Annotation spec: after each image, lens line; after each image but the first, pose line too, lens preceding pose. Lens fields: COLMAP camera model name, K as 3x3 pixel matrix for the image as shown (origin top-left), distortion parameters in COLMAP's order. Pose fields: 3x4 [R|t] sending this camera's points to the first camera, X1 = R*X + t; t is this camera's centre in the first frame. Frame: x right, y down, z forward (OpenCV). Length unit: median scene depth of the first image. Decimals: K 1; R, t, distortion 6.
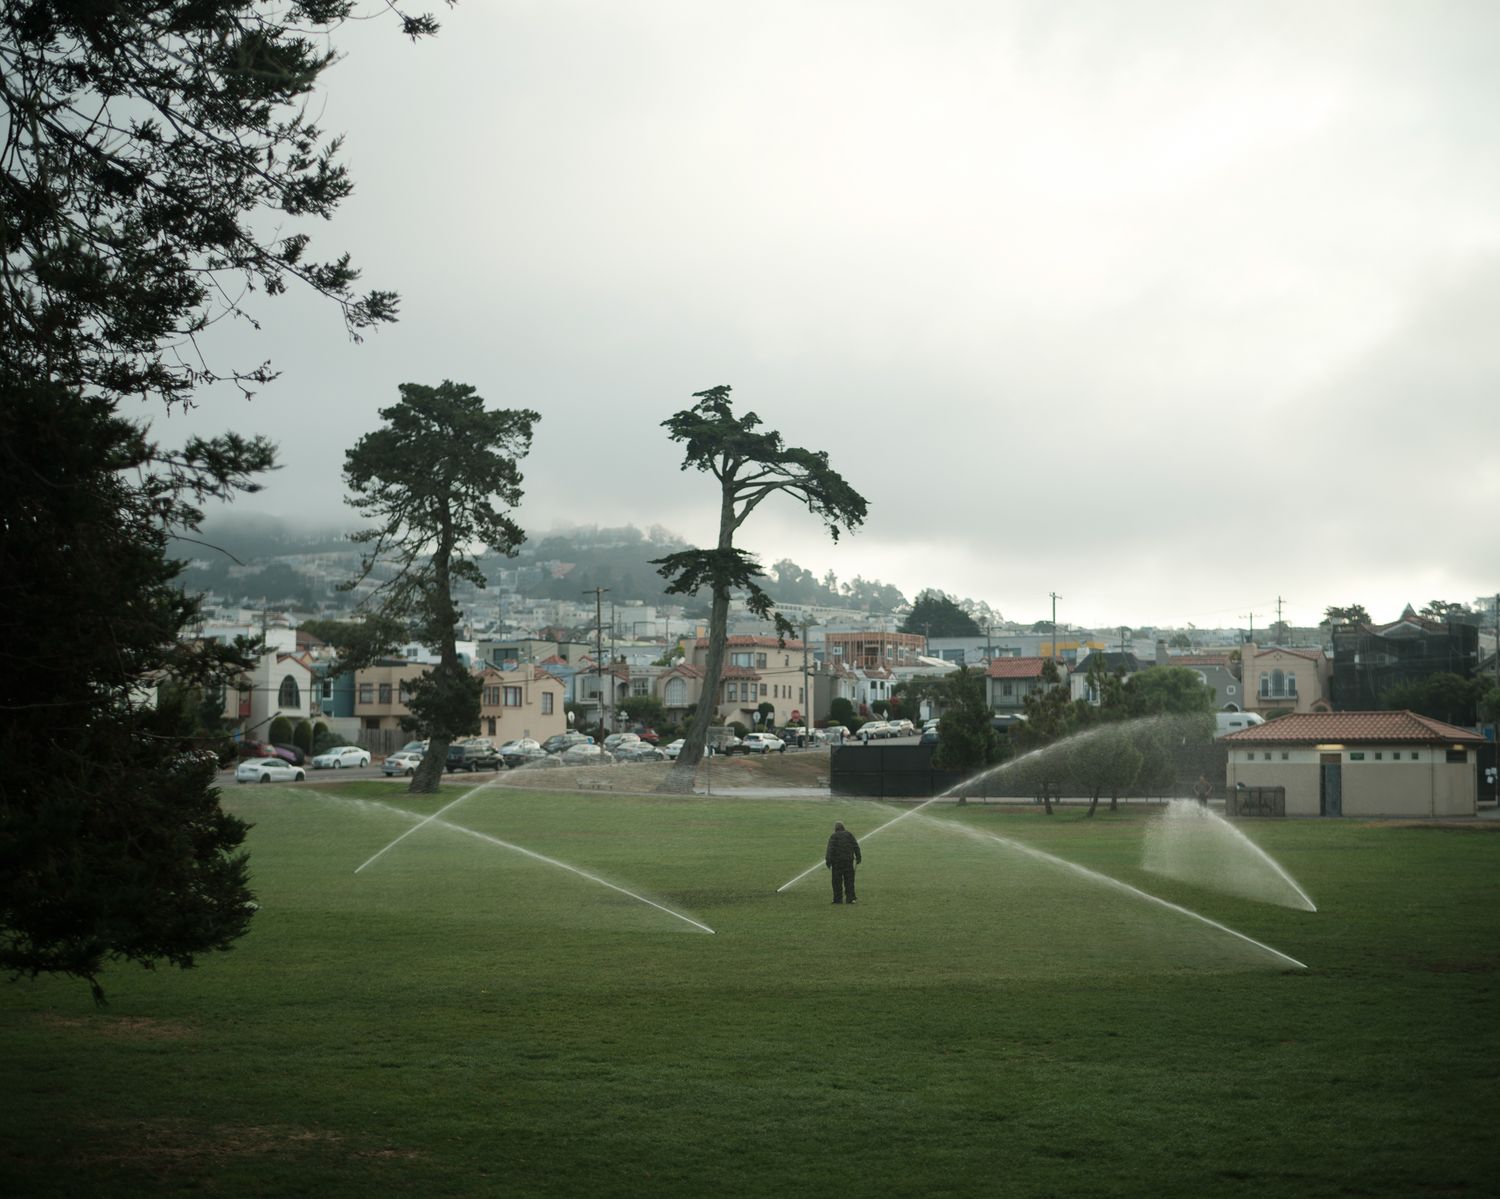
lens RADIAL K [[2455.2, 0, 740.4], [0, 2455.2, 605.1], [0, 0, 1]] dist [-0.077640, 0.000000]
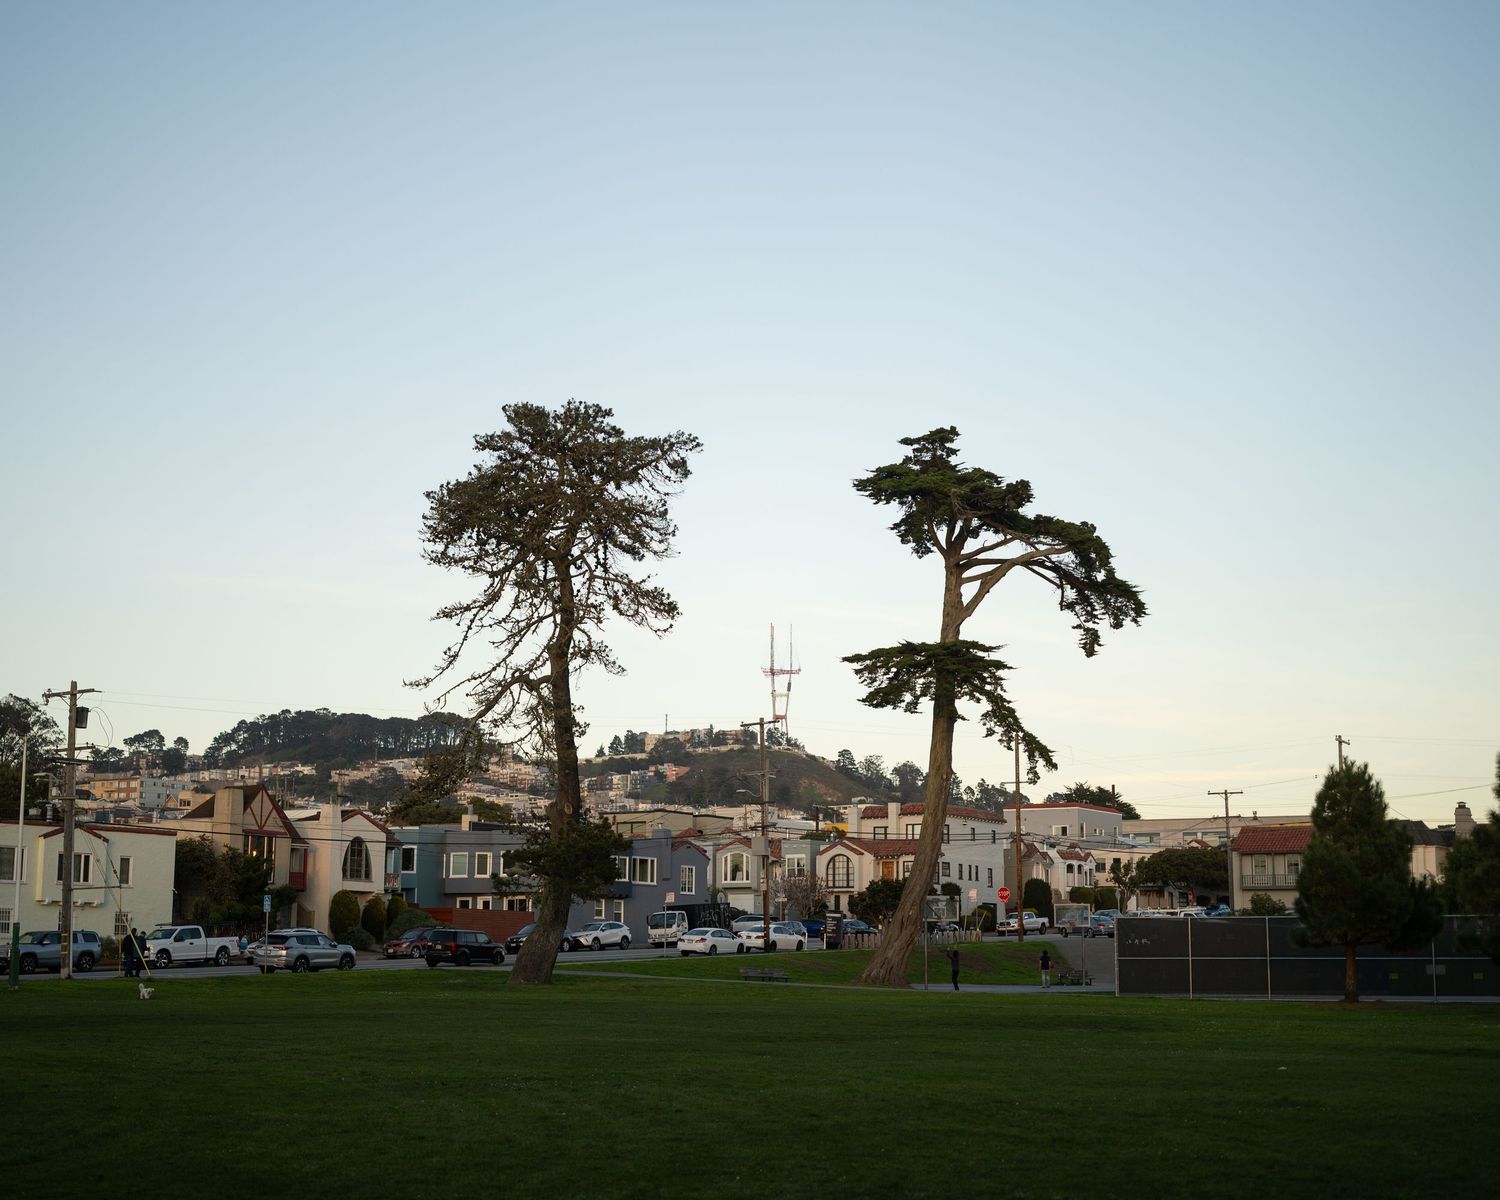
lens RADIAL K [[2467.0, 0, 775.0], [0, 2467.0, 615.3], [0, 0, 1]] dist [0.089300, 0.000000]
pose [[0.999523, -0.003691, -0.030655, -0.035691], [0.001183, 0.996678, -0.081440, 0.027194], [0.030854, 0.081365, 0.996207, 0.273075]]
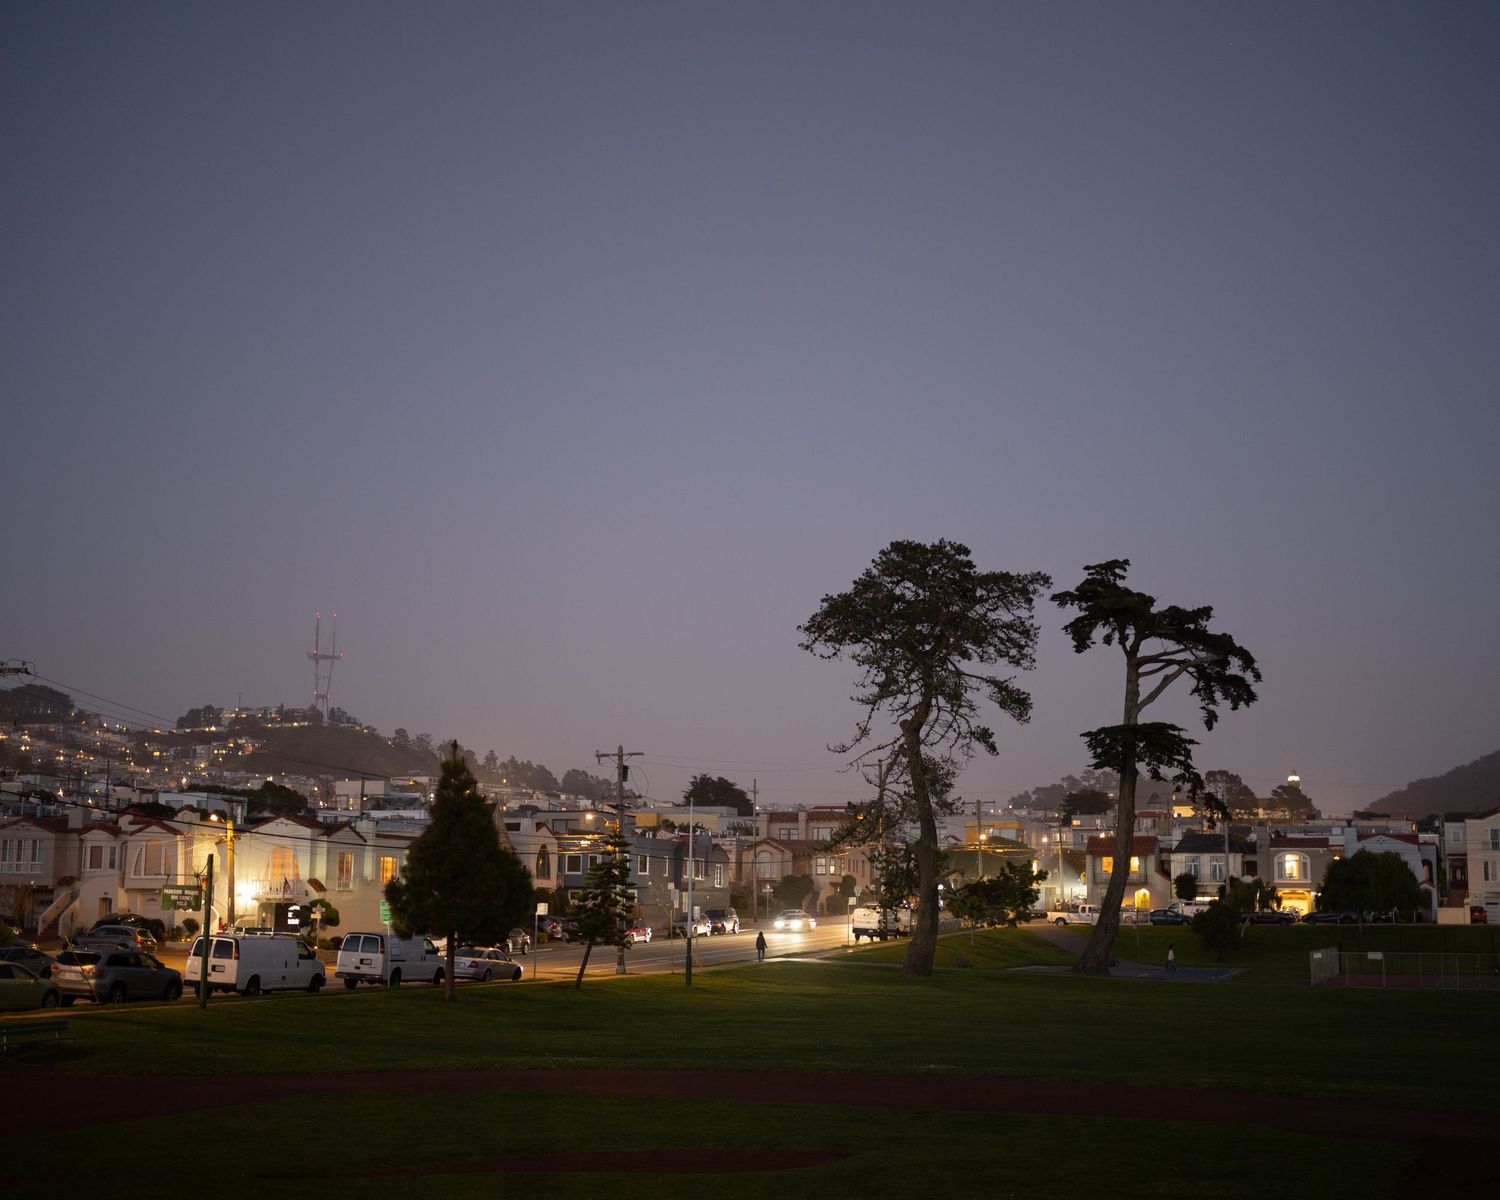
lens RADIAL K [[2098.7, 0, 764.8], [0, 2098.7, 597.5], [0, 0, 1]] dist [0.003159, 0.000000]
pose [[0.980227, 0.038007, 0.194191, -0.319340], [-0.020601, 0.995649, -0.090880, 0.006027], [-0.196800, 0.085082, 0.976745, 0.204135]]
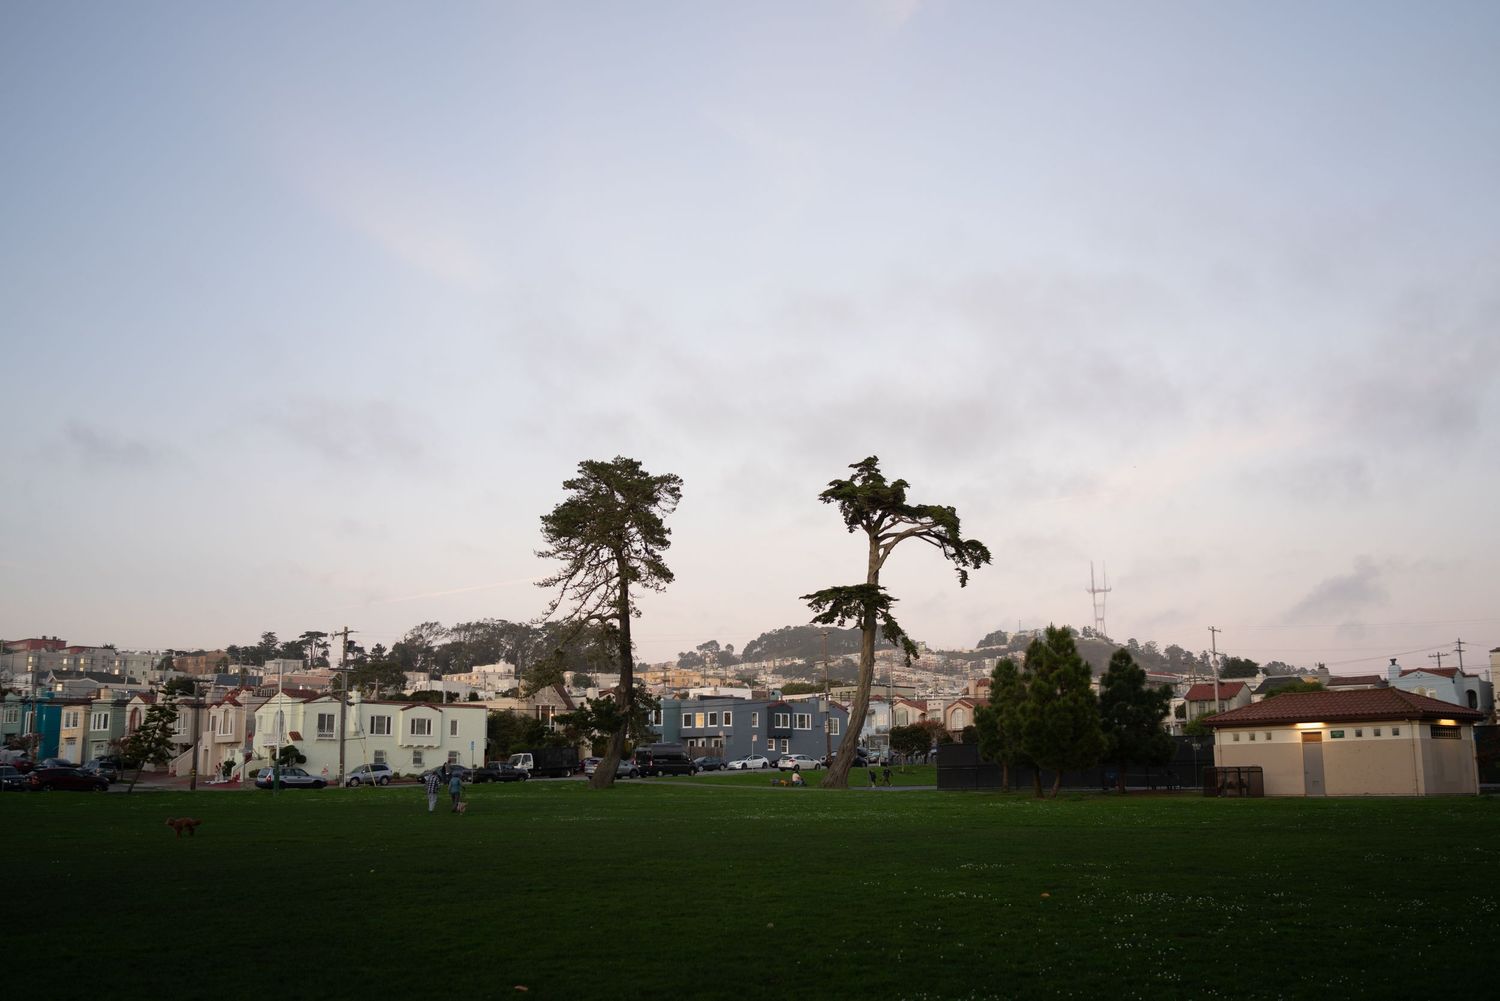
lens RADIAL K [[1512.8, 0, 797.5], [0, 1512.8, 505.7], [0, 0, 1]] dist [-0.001237, 0.000000]
pose [[0.971475, -0.056297, -0.230365, 0.136097], [0.028706, 0.992186, -0.121419, 0.028024], [0.235400, 0.111343, 0.965500, 0.257307]]
